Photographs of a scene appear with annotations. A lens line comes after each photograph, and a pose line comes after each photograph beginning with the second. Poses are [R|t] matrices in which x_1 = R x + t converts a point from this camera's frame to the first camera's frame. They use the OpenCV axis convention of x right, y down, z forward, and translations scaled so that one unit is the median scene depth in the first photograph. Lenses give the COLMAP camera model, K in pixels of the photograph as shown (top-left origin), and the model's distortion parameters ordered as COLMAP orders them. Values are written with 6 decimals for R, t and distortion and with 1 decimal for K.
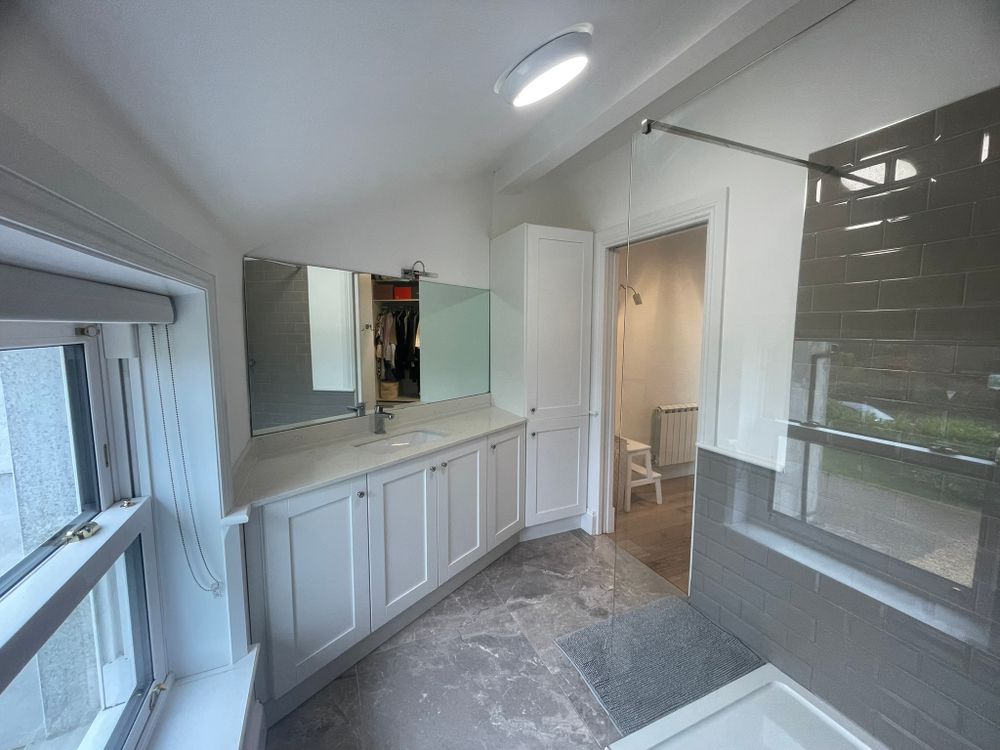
lens RADIAL K [[402.6, 0, 497.9], [0, 402.6, 370.2], [0, 0, 1]] dist [-0.000560, -0.000660]
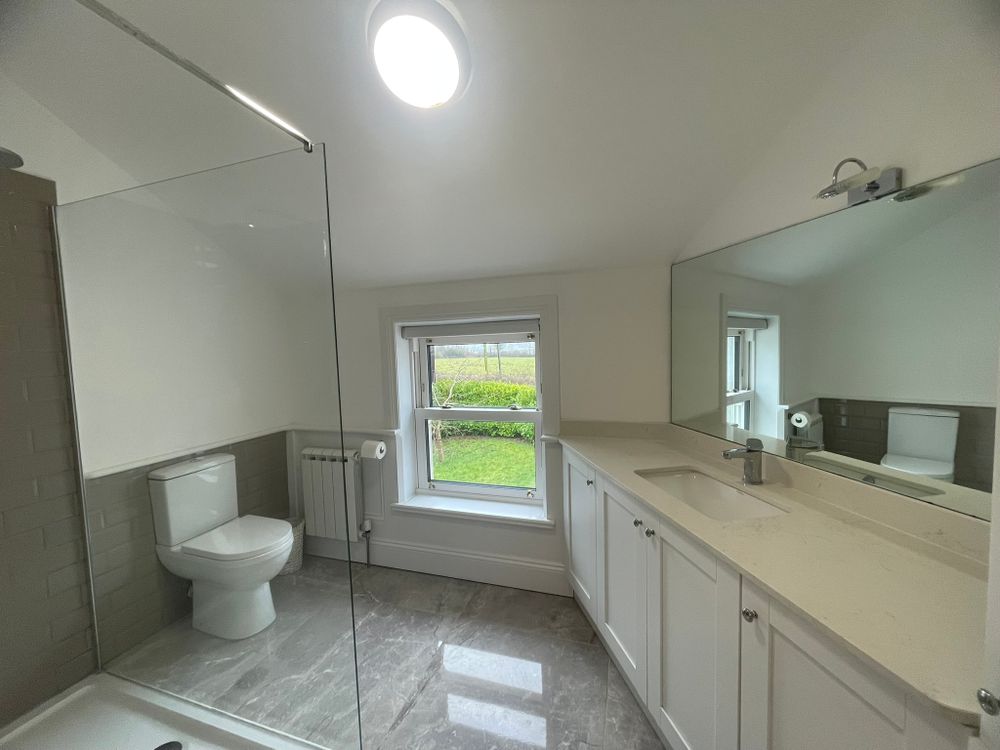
lens RADIAL K [[402.6, 0, 497.7], [0, 402.6, 373.8], [0, 0, 1]] dist [-0.000560, -0.000660]
pose [[0.274534, 0.051950, -0.960173, 1.446517], [-0.080332, 0.996288, 0.030936, 0.274428], [0.958216, 0.068639, 0.277689, -1.623800]]
